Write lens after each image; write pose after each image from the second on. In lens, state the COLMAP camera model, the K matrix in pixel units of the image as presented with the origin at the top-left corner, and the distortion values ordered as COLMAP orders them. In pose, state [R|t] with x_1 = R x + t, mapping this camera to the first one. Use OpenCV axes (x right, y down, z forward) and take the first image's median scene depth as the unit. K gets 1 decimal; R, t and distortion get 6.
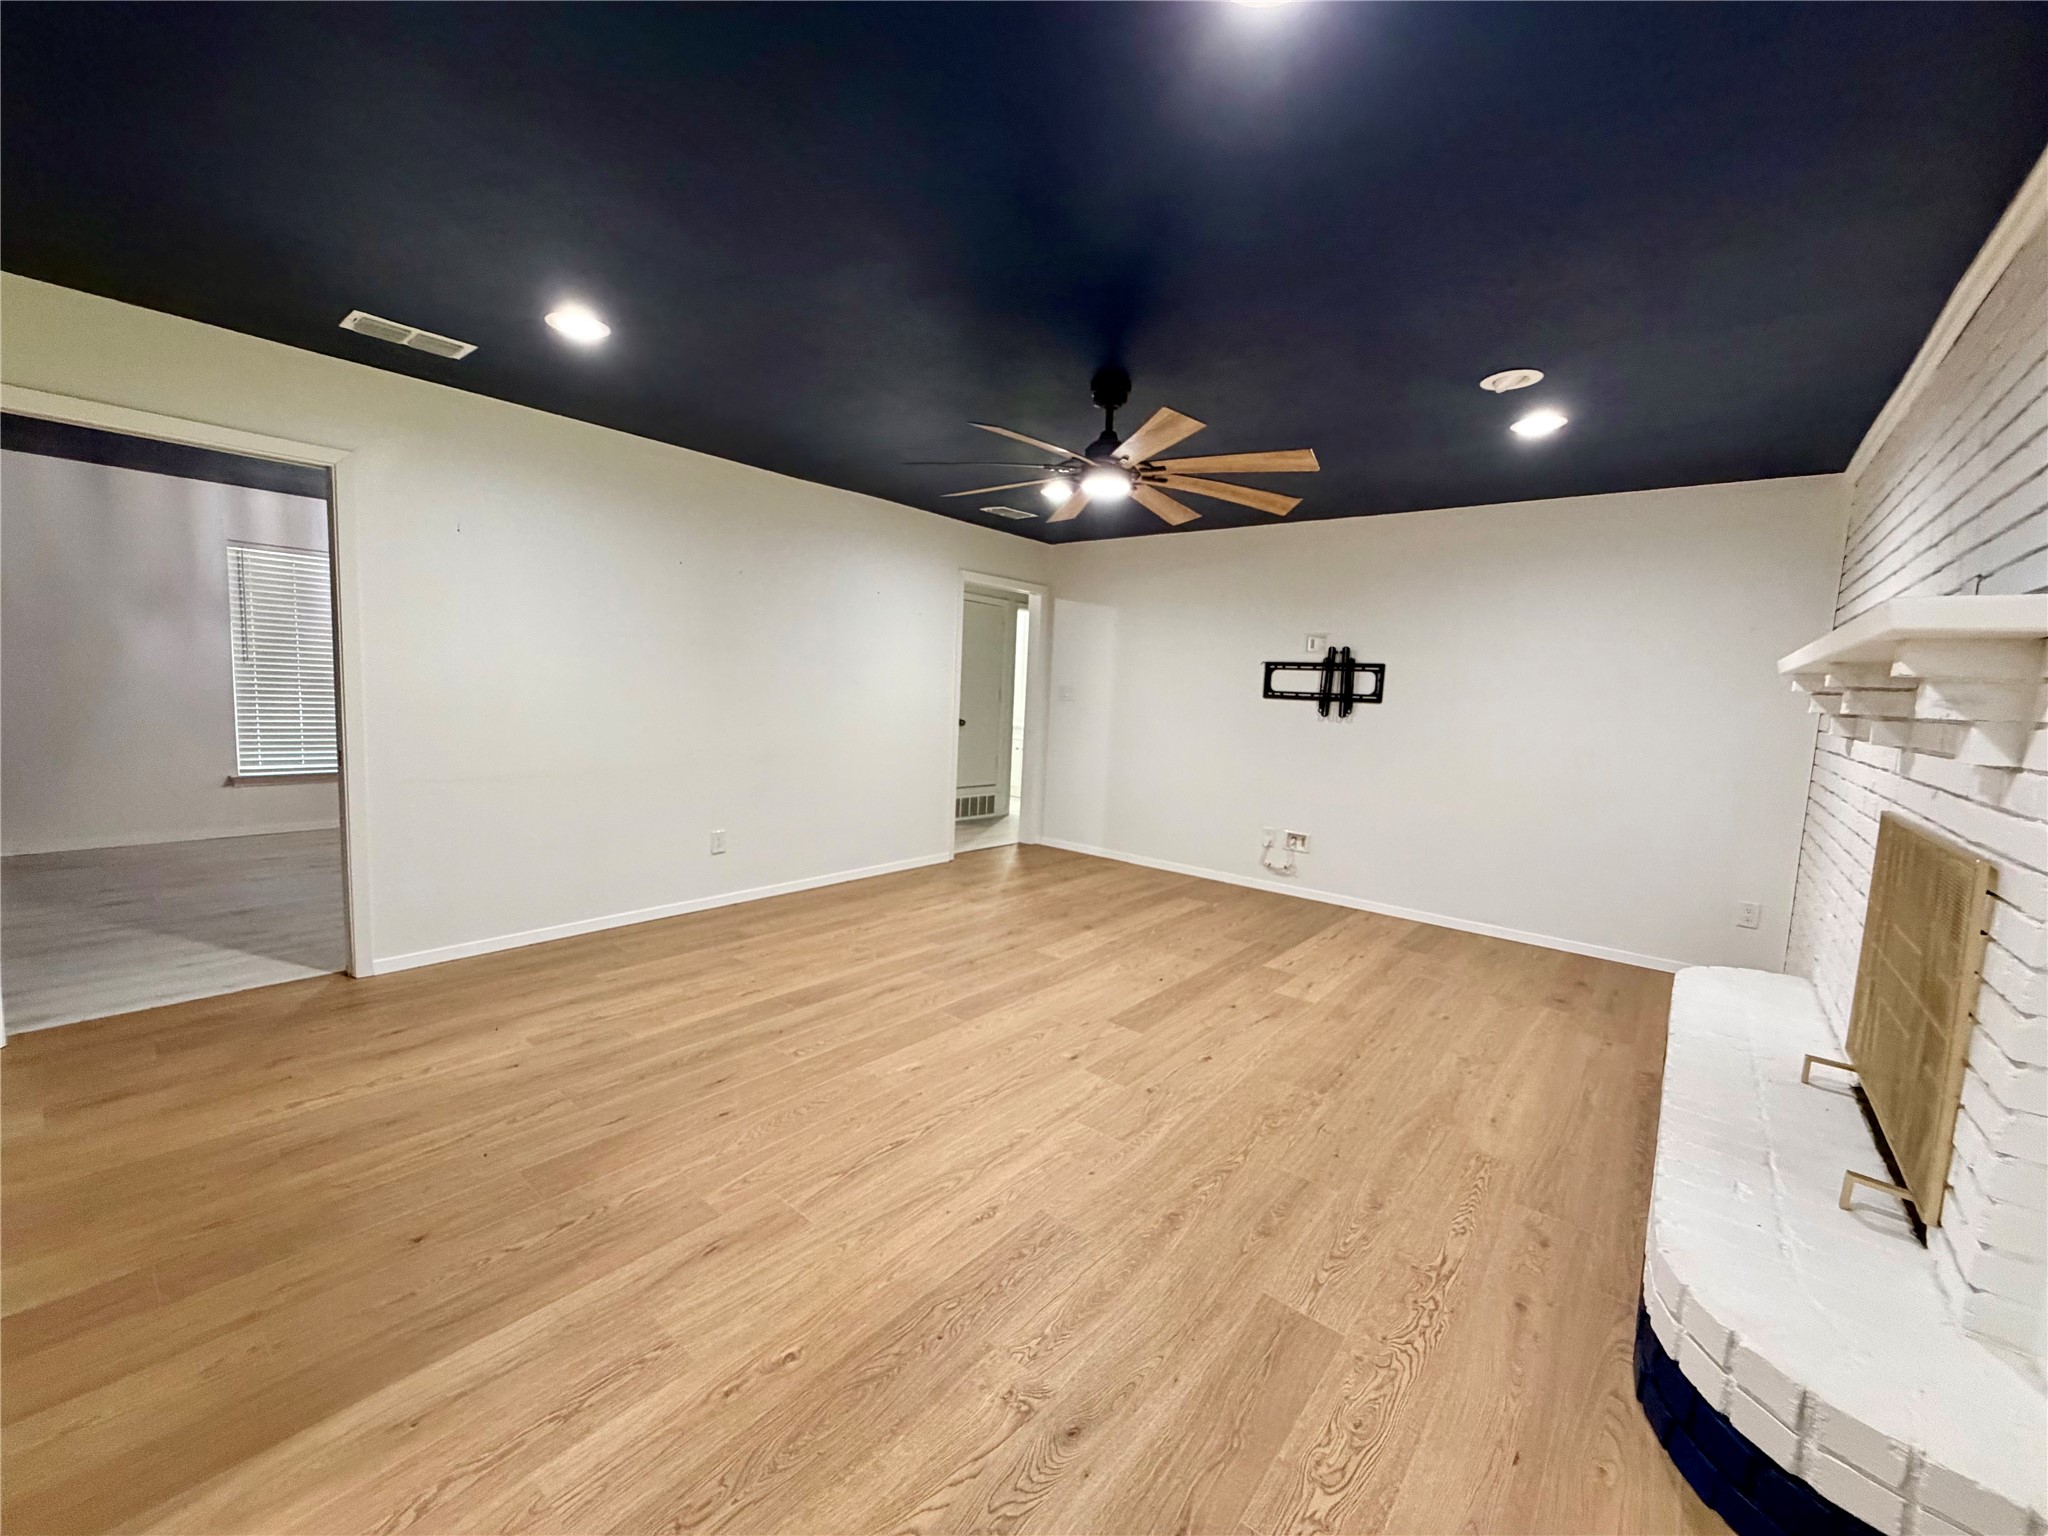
lens RADIAL K [[800.8, 0, 1016.4], [0, 800.8, 762.6], [0, 0, 1]] dist [-0.000479, -0.000105]
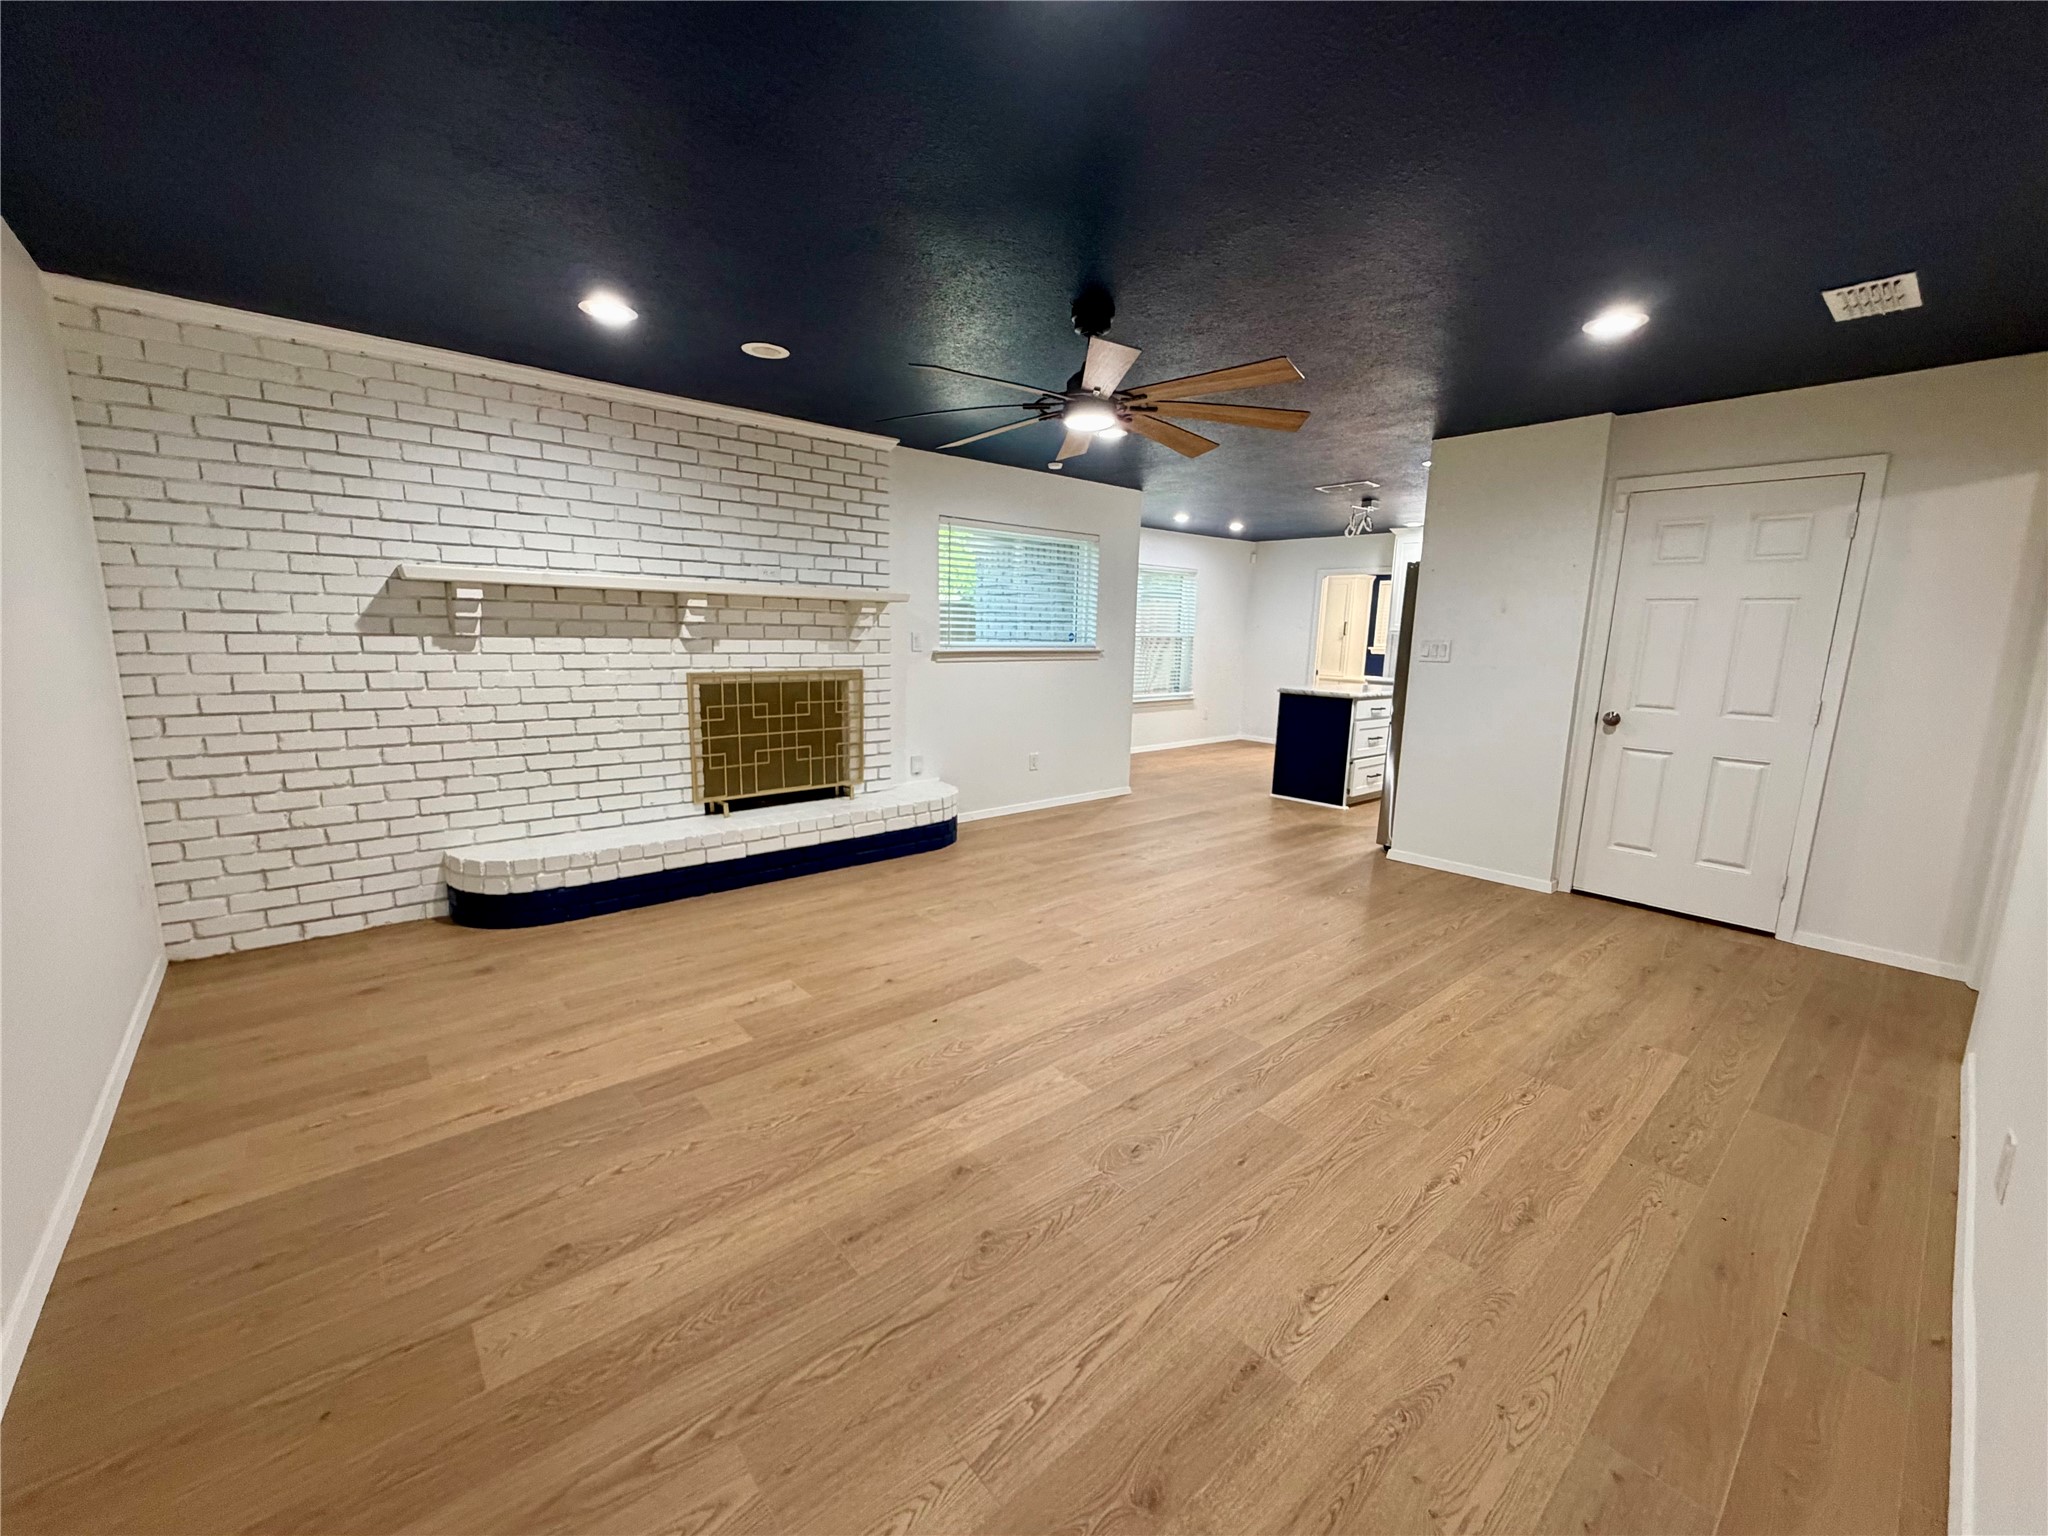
lens RADIAL K [[819.9, 0, 1017.8], [0, 819.9, 769.4], [0, 0, 1]] dist [0.001296, 0.000028]
pose [[-0.984574, -0.090714, 0.149616, 0.010511], [-0.047172, 0.961062, 0.272278, -0.175174], [-0.168490, 0.261020, -0.950515, 1.709024]]
